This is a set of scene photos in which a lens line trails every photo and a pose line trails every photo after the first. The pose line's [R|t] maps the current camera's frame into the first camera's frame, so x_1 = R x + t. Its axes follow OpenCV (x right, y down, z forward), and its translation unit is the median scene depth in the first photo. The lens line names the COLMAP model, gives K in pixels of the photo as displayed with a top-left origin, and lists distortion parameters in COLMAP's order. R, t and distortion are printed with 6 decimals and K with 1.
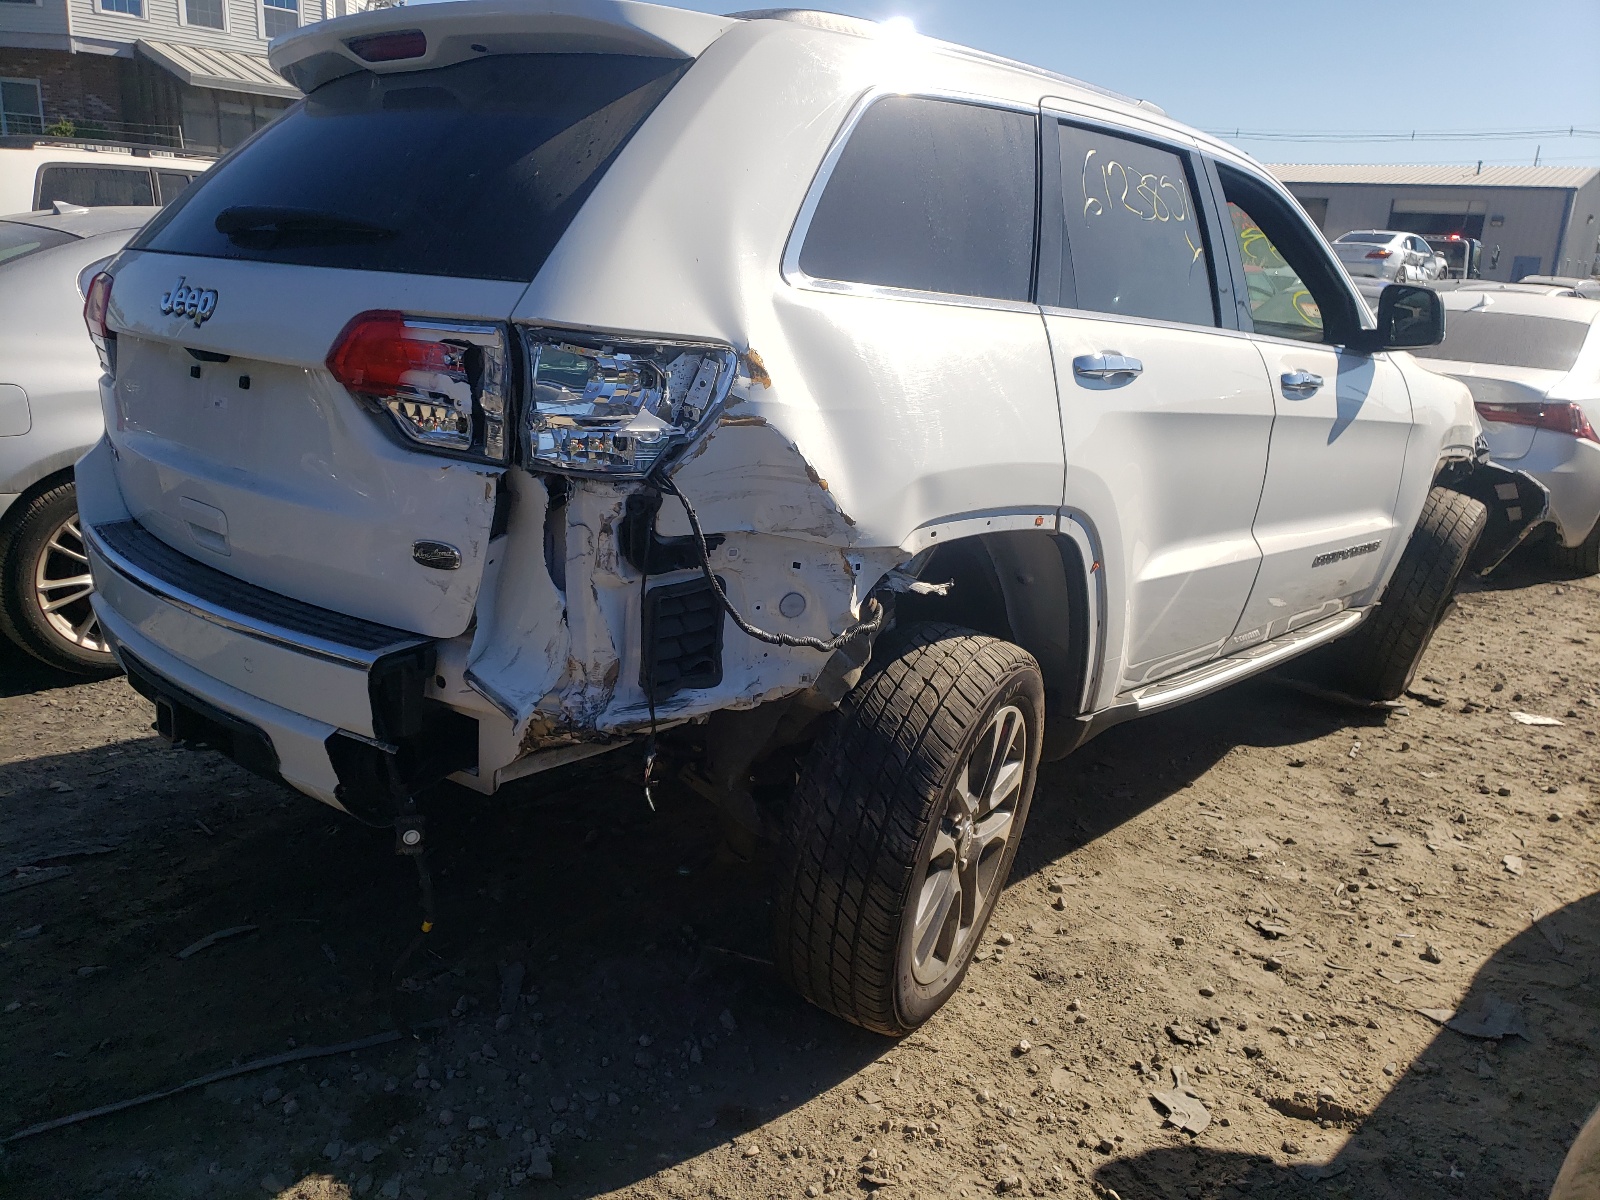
lens RADIAL K [[1553.6, 0, 802.9], [0, 1553.6, 604.1], [0, 0, 1]] dist [0.029582, 0.000000]
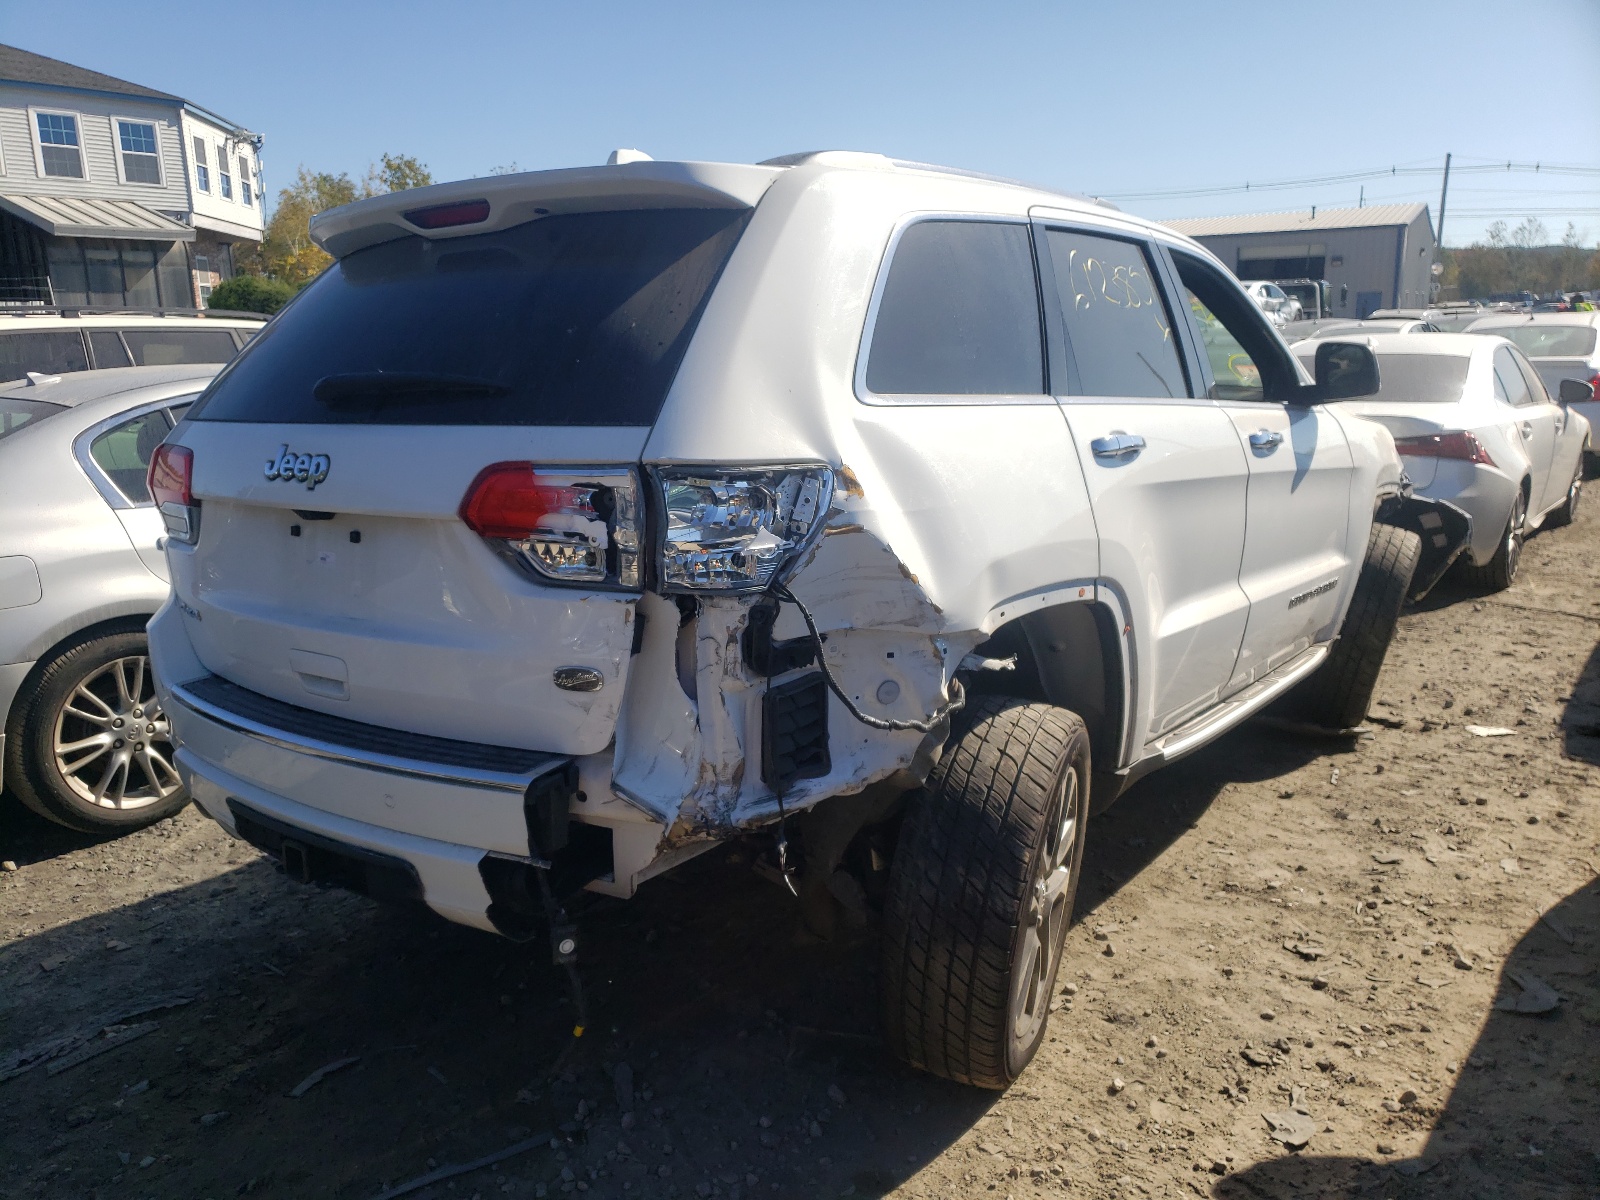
lens RADIAL K [[1553.6, 0, 796.8], [0, 1553.6, 599.1], [0, 0, 1]] dist [0.029582, 0.000000]
pose [[0.993082, -0.096771, 0.066517, -0.111549], [0.100409, 0.993495, -0.053719, -0.010129], [-0.060886, 0.060026, 0.996338, -0.065283]]
